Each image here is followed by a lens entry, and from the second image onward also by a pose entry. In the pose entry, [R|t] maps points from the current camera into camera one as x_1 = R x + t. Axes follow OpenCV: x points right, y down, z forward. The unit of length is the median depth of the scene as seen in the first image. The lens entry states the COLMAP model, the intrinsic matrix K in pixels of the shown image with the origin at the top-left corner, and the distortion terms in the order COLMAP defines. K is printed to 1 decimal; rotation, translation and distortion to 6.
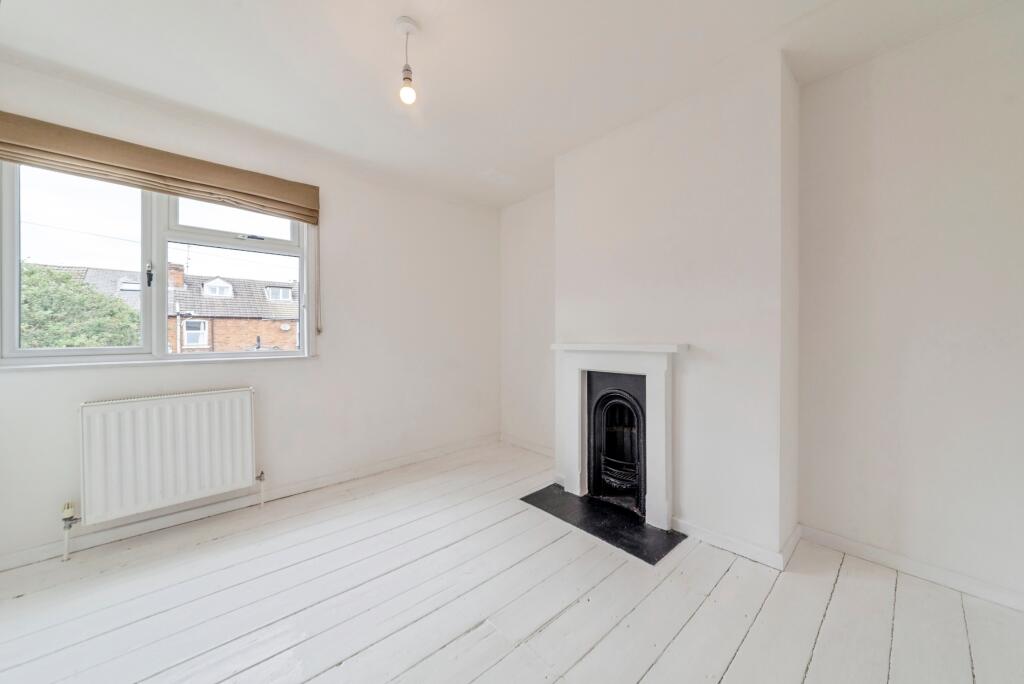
lens RADIAL K [[376.3, 0, 516.2], [0, 376.3, 340.6], [0, 0, 1]] dist [-0.001013, -0.000033]
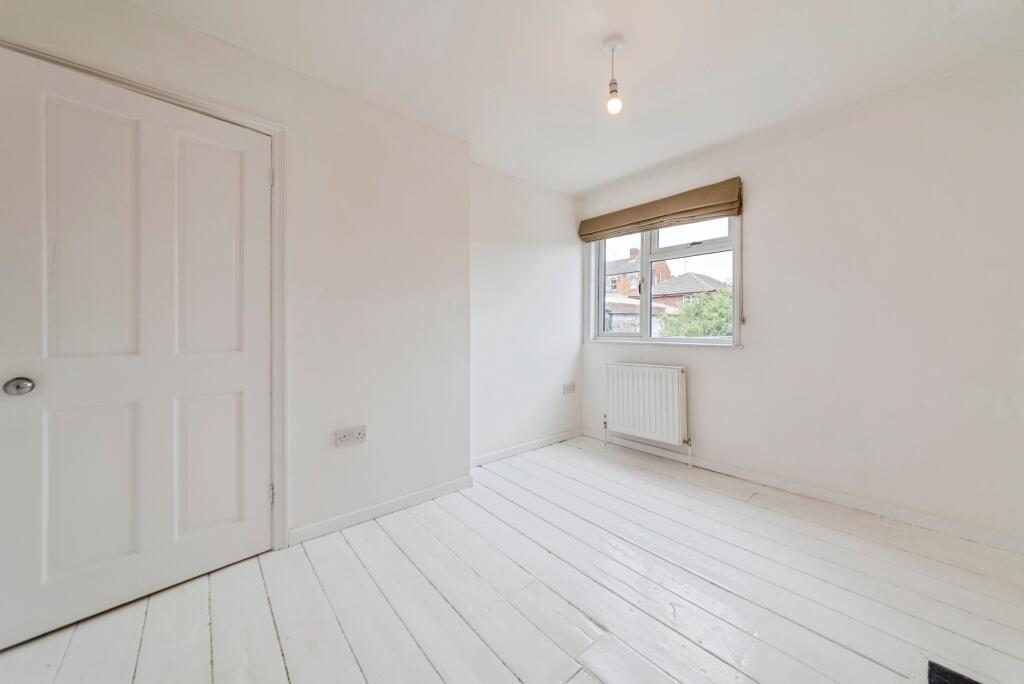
lens RADIAL K [[357.8, 0, 515.0], [0, 357.8, 326.9], [0, 0, 1]] dist [-0.001470, 0.000005]
pose [[-0.019296, 0.006580, -0.999792, 0.493559], [-0.010666, 0.999920, 0.006787, -0.009667], [0.999757, 0.010795, -0.019224, 0.479056]]
